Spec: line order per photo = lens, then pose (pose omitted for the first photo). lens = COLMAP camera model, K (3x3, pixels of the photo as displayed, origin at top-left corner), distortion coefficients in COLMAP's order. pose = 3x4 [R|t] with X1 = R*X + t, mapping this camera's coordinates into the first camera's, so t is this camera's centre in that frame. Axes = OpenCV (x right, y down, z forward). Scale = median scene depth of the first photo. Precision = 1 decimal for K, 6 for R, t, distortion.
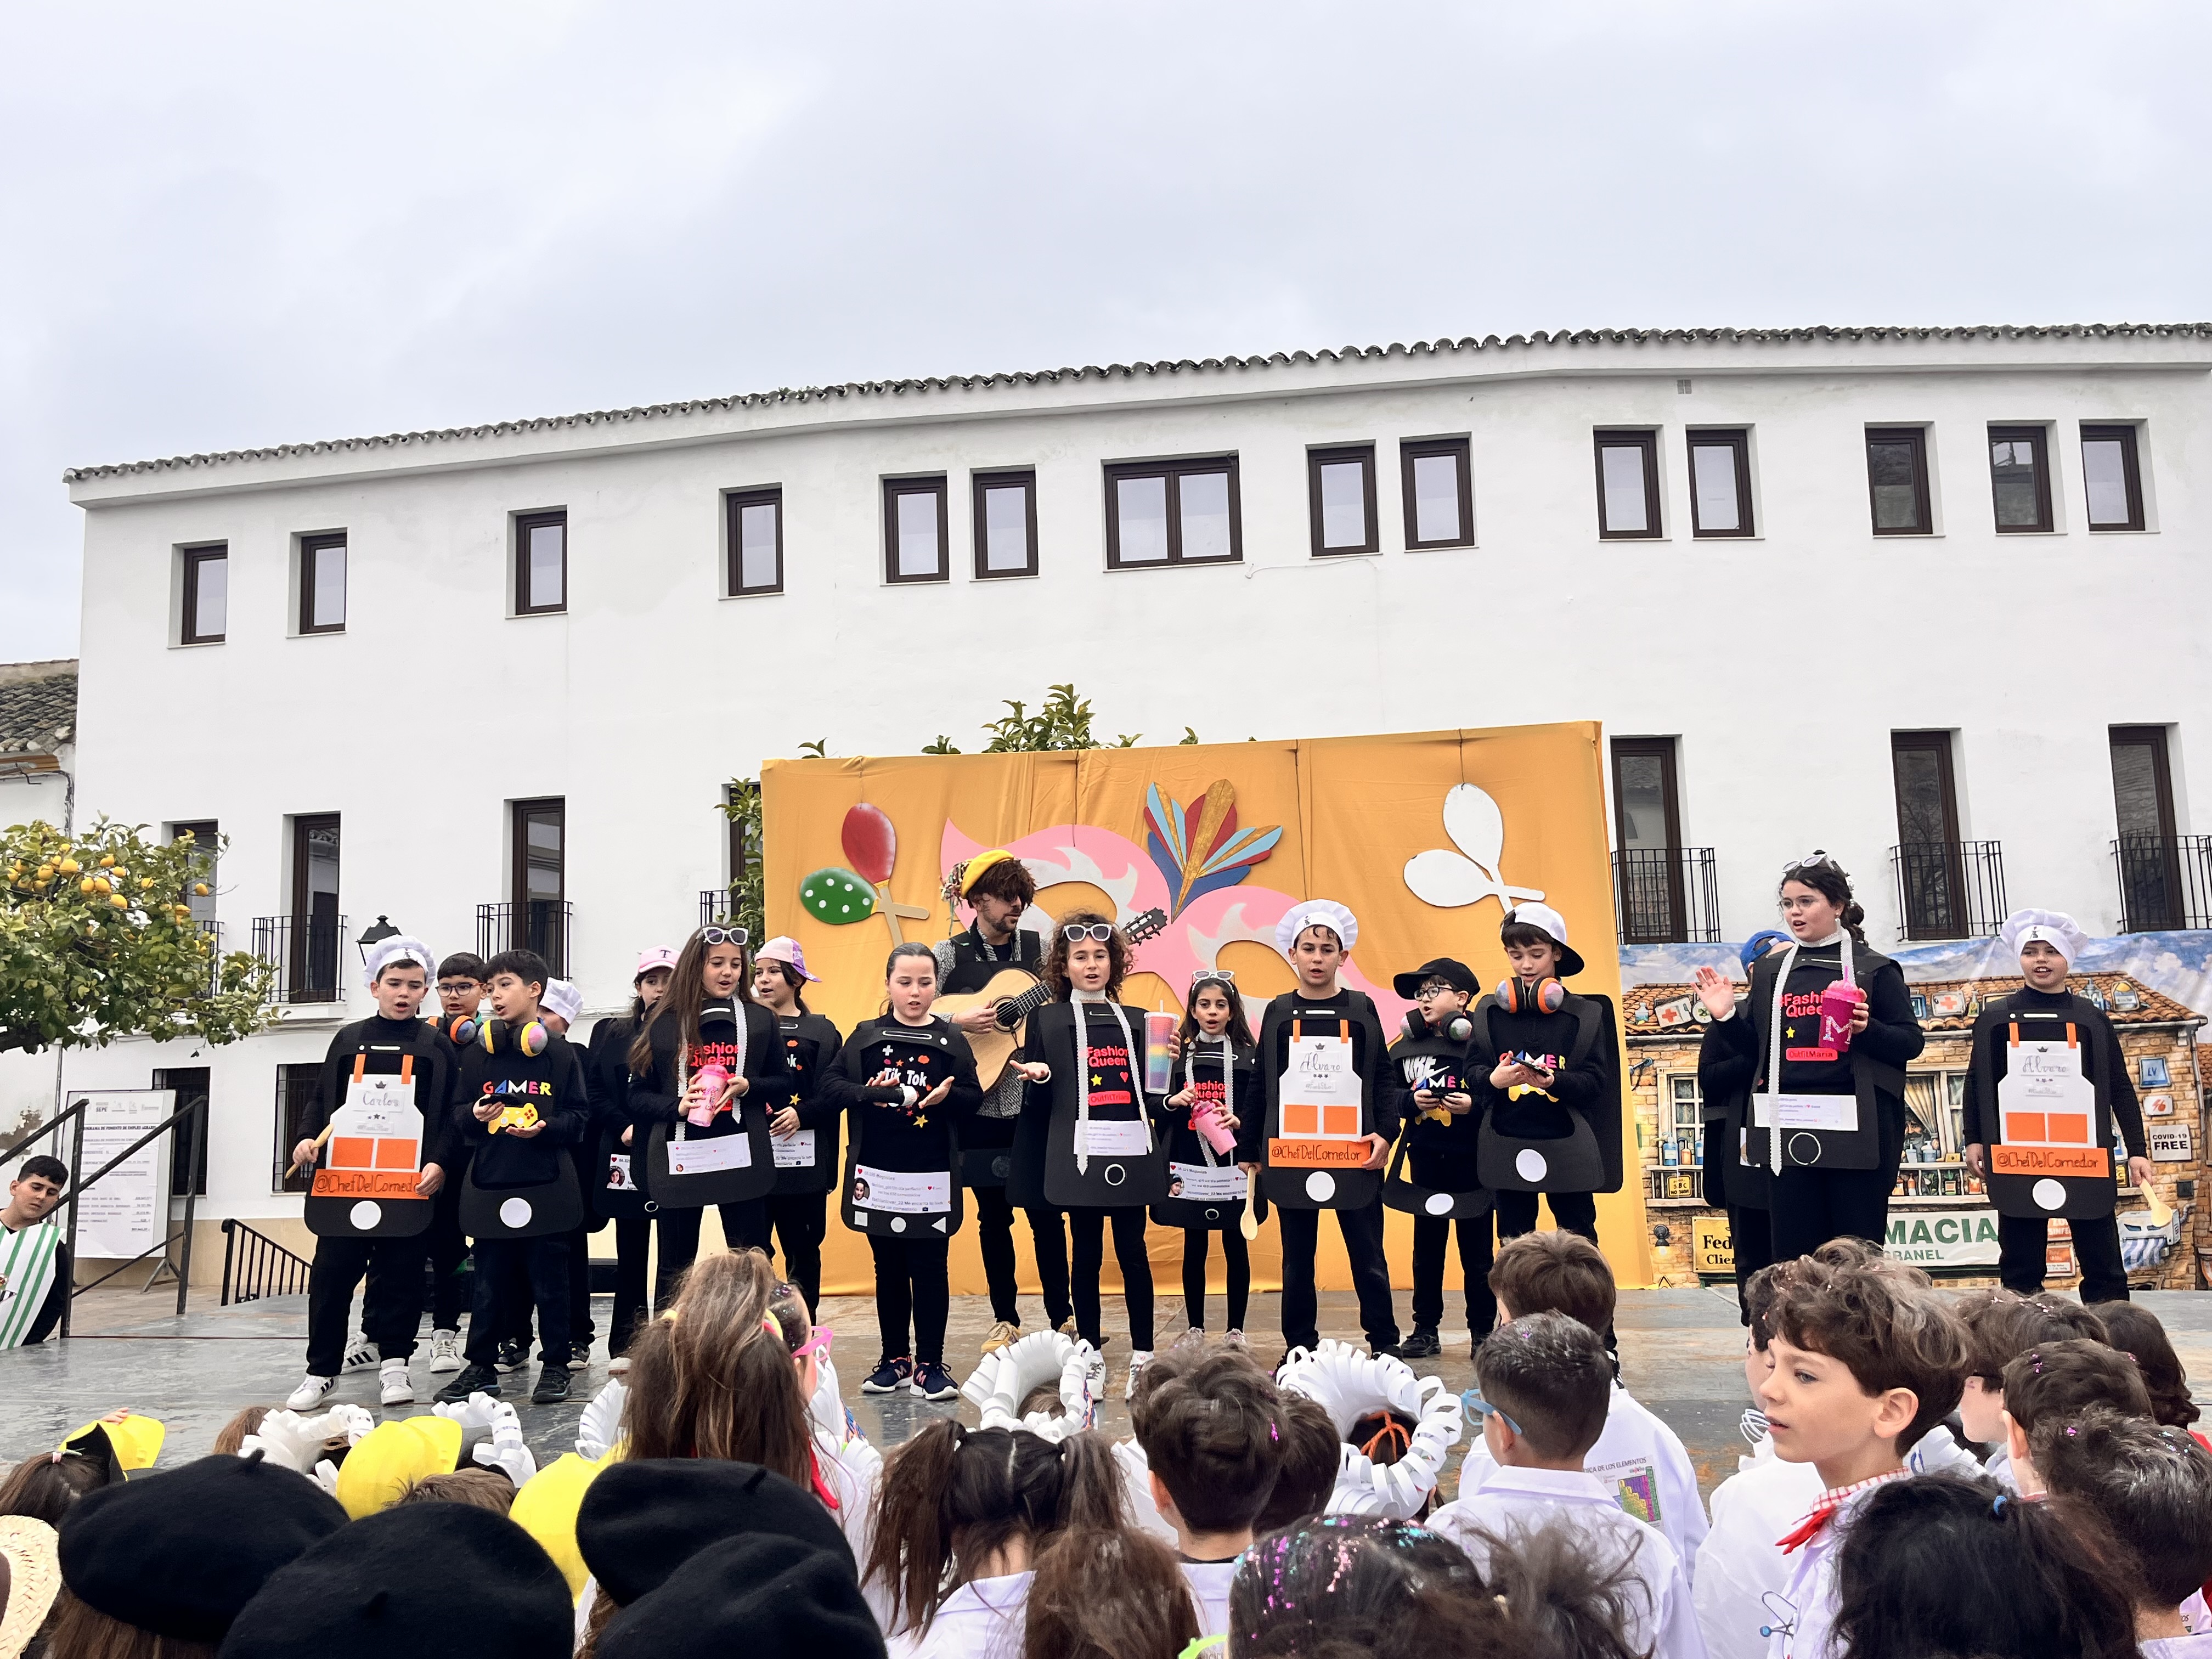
lens RADIAL K [[1784.5, 0, 1114.7], [0, 1784.5, 842.4], [0, 0, 1]] dist [0.055399, -0.050224]
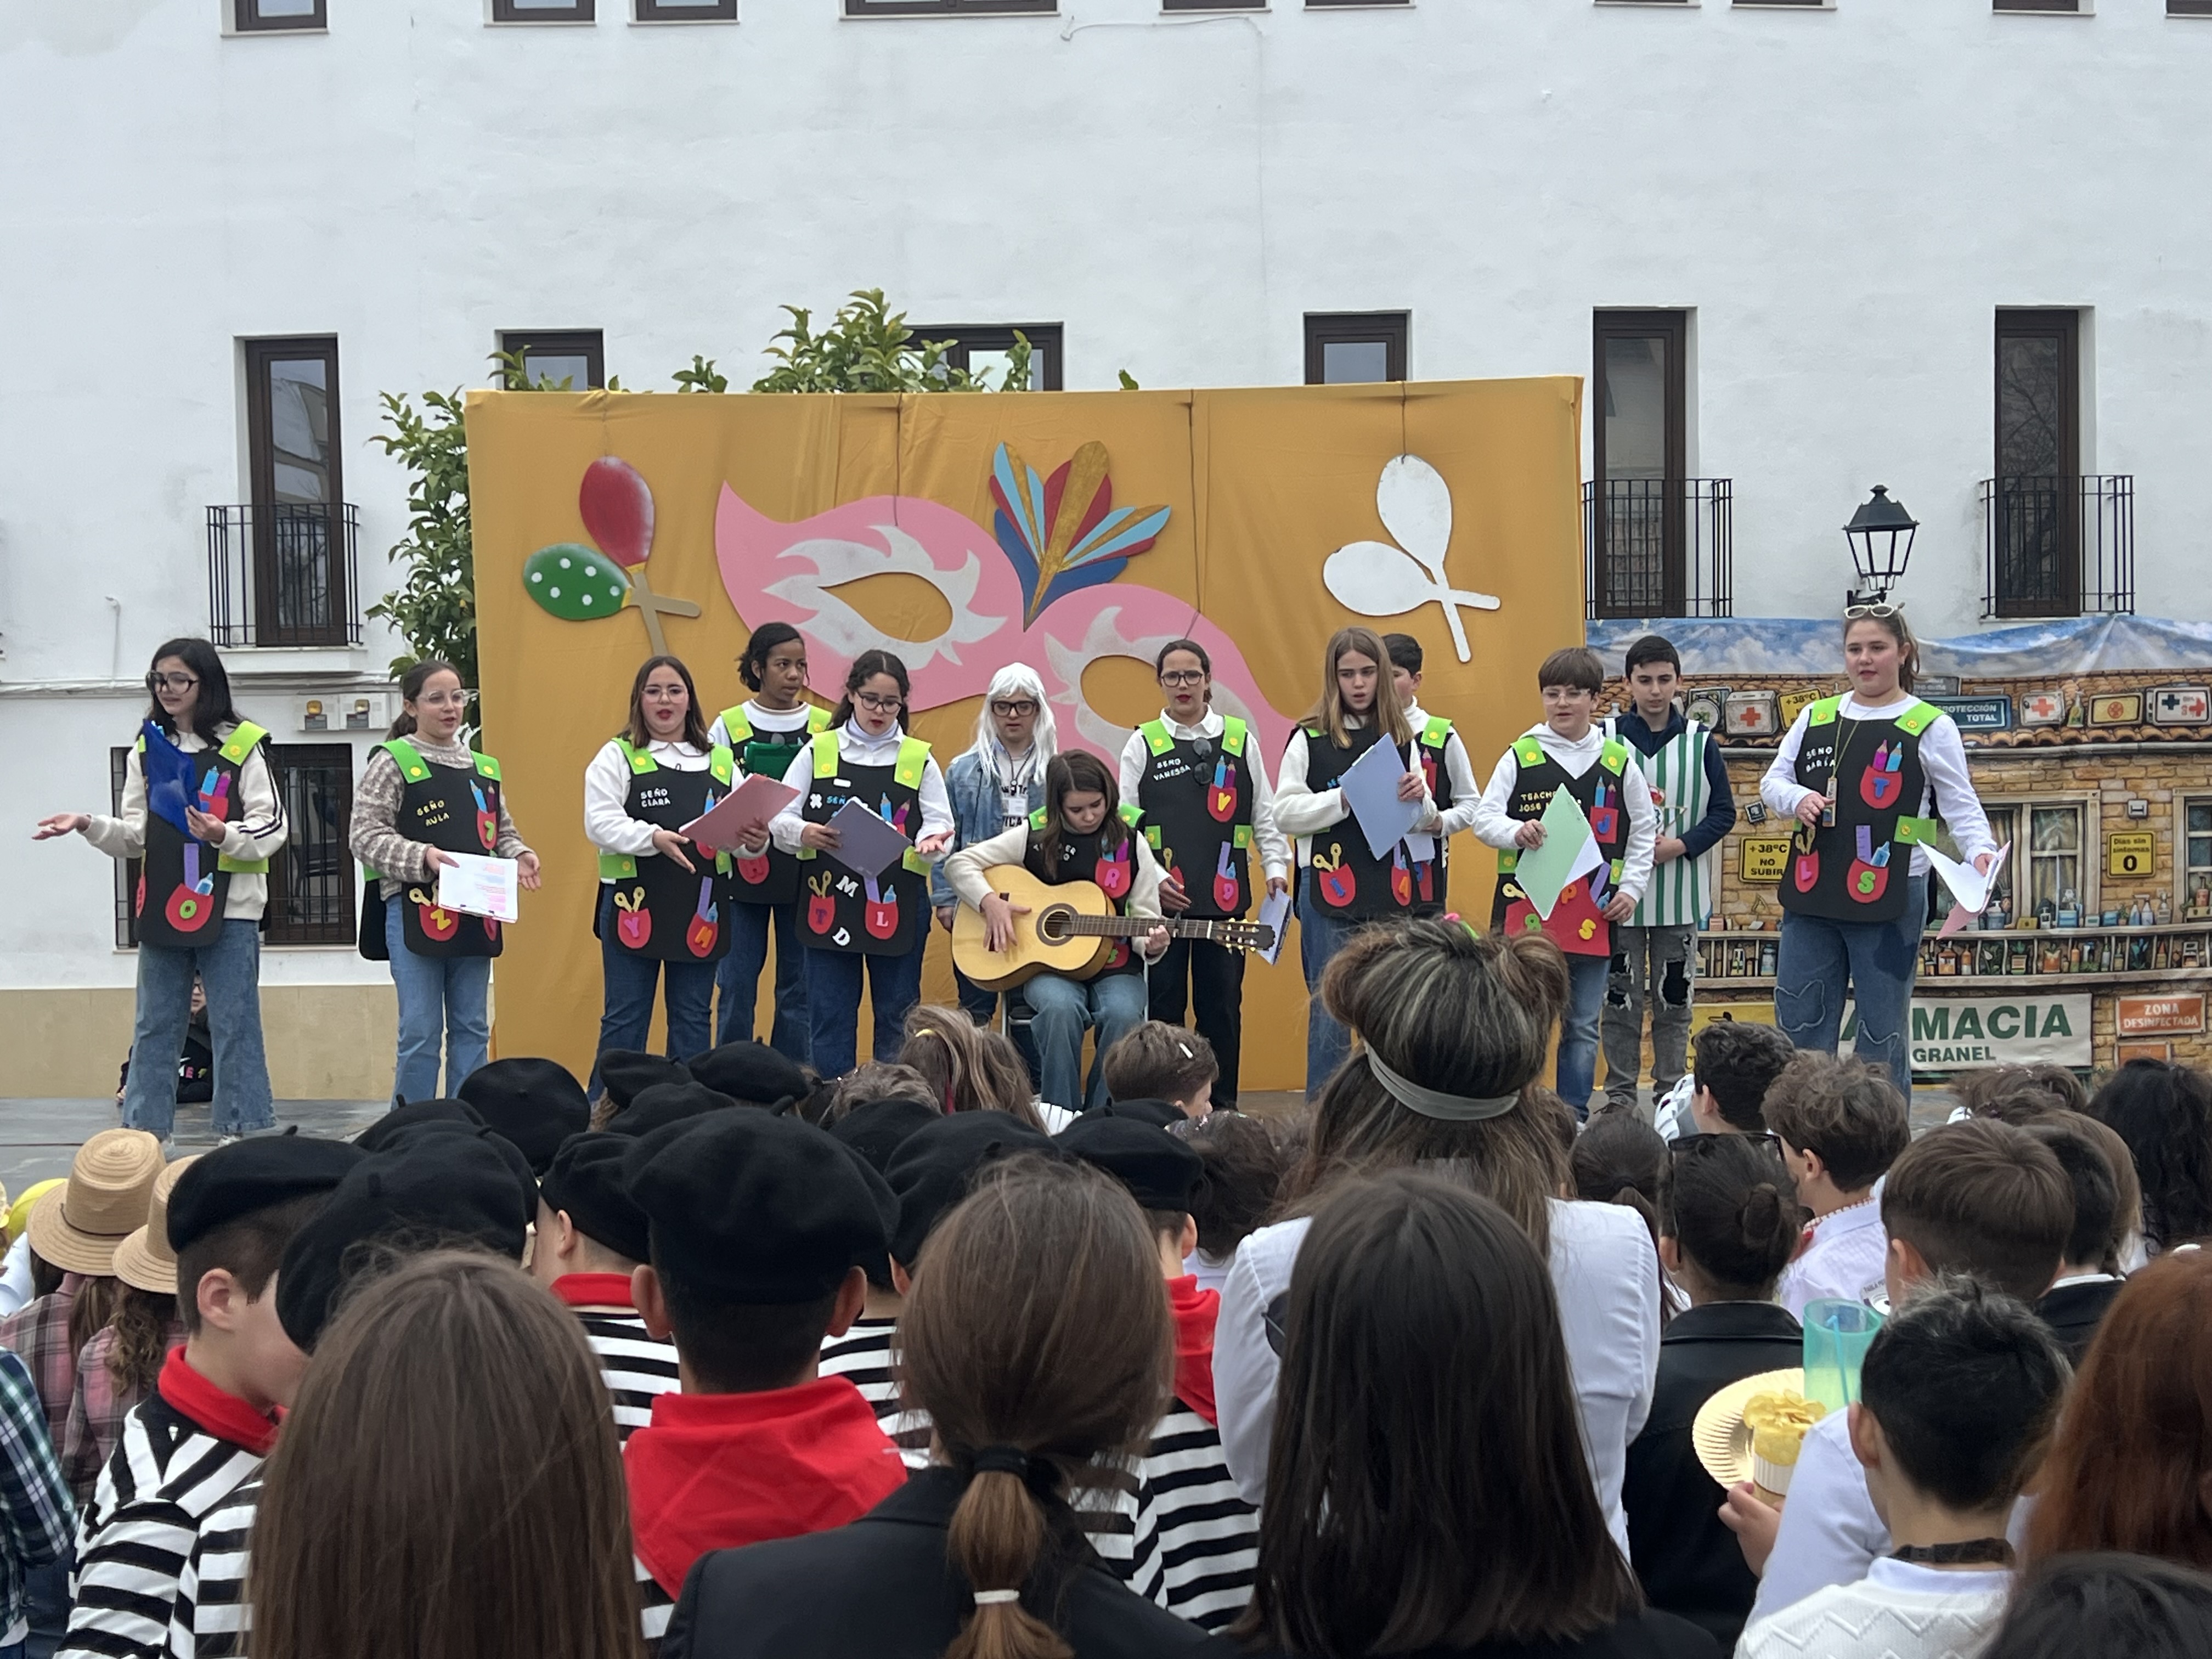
lens RADIAL K [[2987.7, 0, 1075.9], [0, 2987.7, 862.5], [0, 0, 1]] dist [0.046943, 0.000000]
pose [[0.994335, 0.010059, 0.105814, -0.033370], [-0.026717, 0.987202, 0.157218, -0.024311], [-0.102878, -0.159155, 0.981879, -0.116033]]
